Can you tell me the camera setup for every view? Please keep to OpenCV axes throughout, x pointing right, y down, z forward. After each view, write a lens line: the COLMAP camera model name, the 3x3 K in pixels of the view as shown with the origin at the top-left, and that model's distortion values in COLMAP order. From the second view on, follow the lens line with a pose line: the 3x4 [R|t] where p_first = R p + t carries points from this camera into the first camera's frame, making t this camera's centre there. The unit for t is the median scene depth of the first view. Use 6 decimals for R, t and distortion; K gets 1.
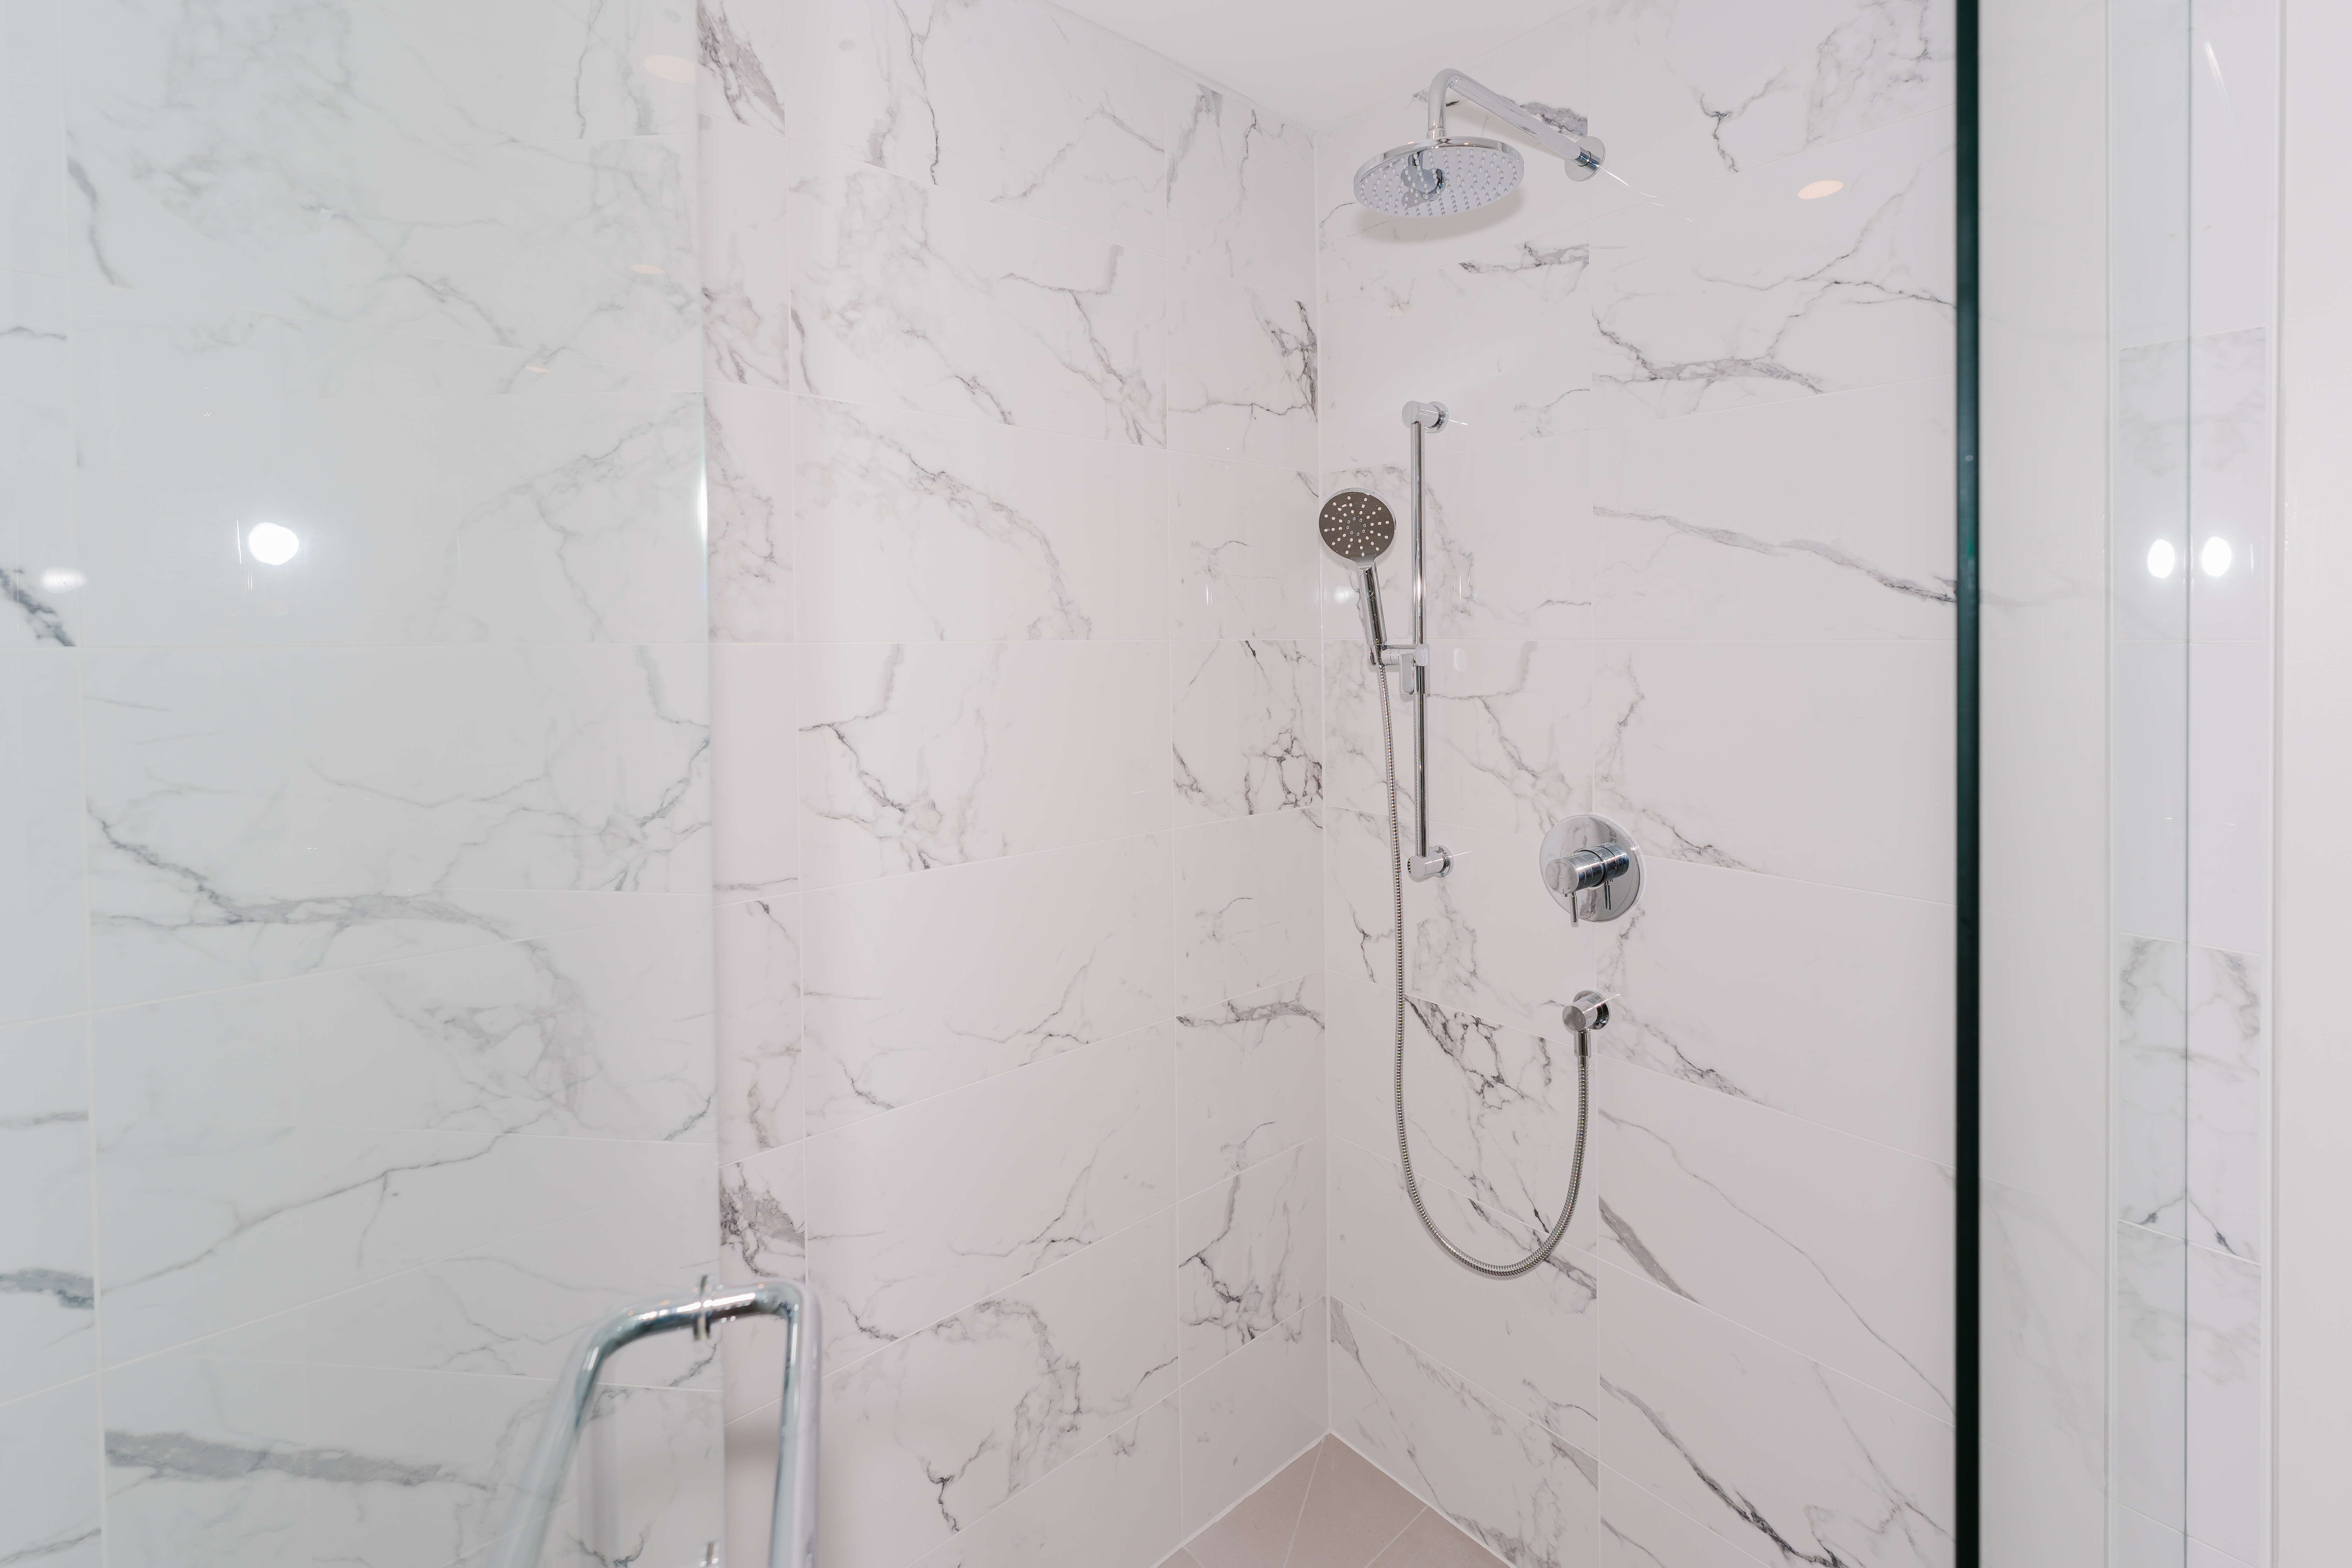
lens RADIAL K [[983.6, 0, 1195.3], [0, 983.6, 698.0], [0, 0, 1]] dist [-0.001231, 0.000245]
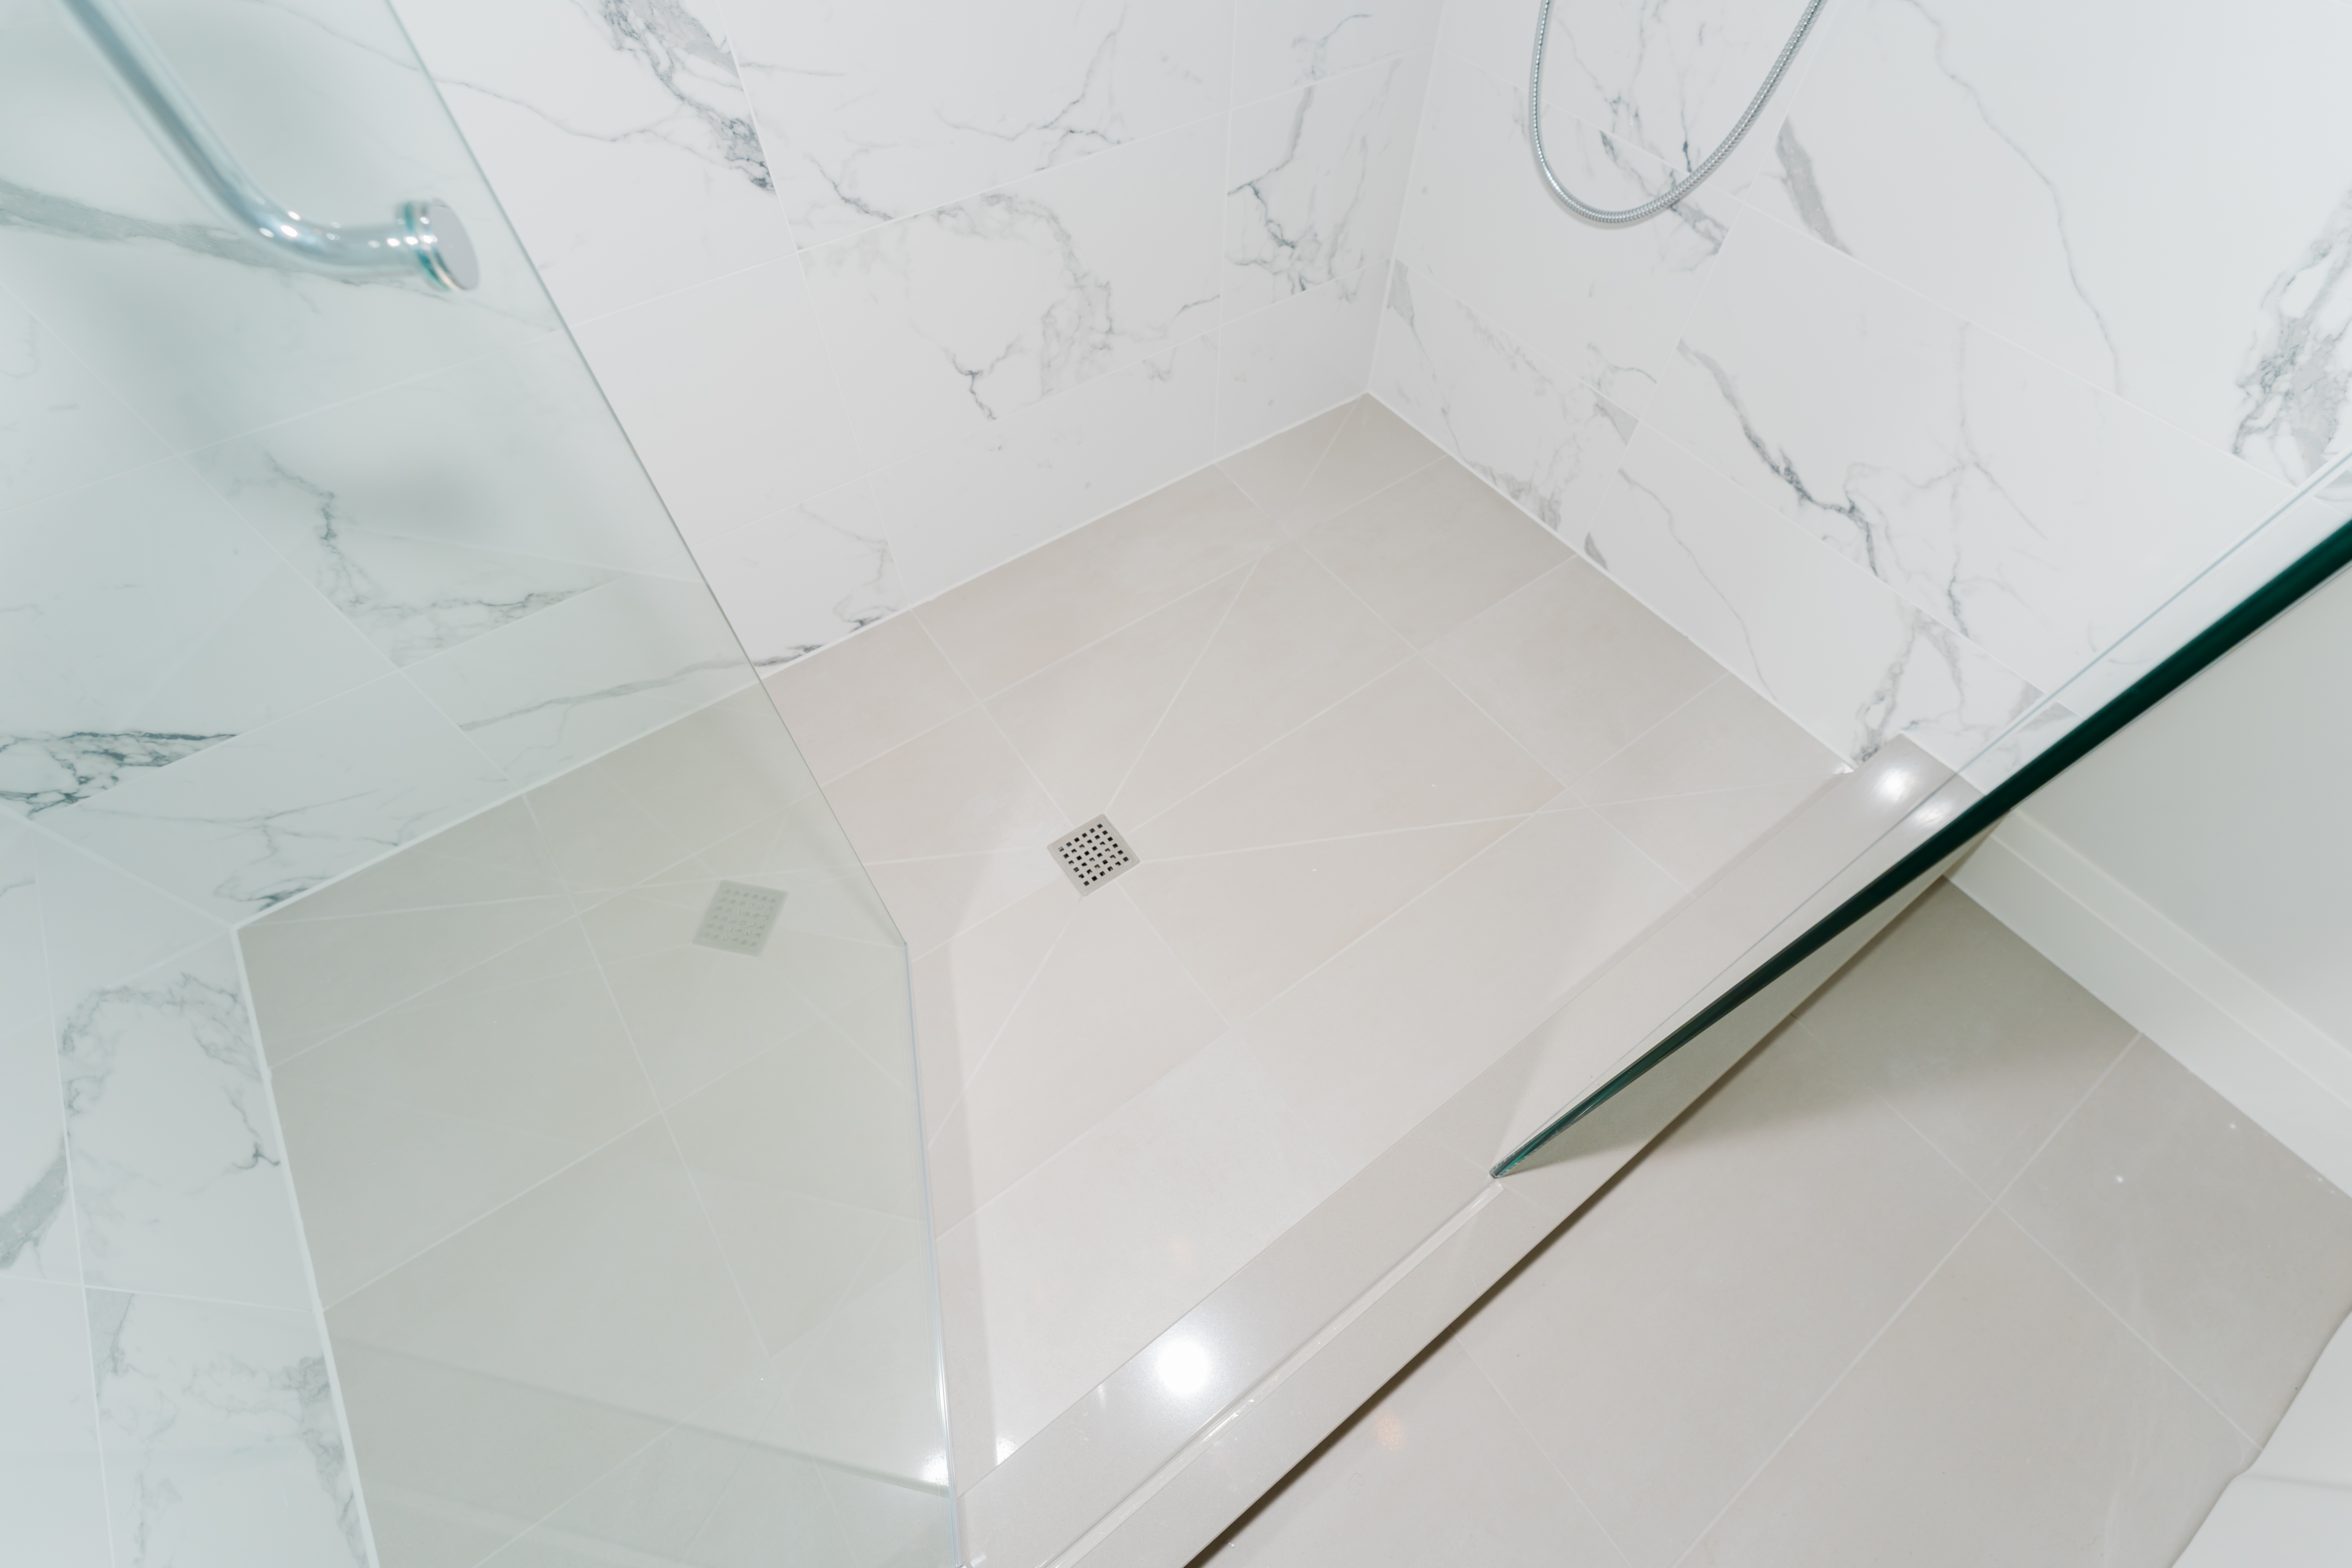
lens RADIAL K [[983.6, 0, 1197.1], [0, 983.6, 779.4], [0, 0, 1]] dist [-0.001231, 0.000245]
pose [[0.995002, 0.098265, -0.017768, 0.024583], [-0.039644, 0.552022, 0.832886, 0.165940], [0.091652, -0.828019, 0.553159, 0.117655]]
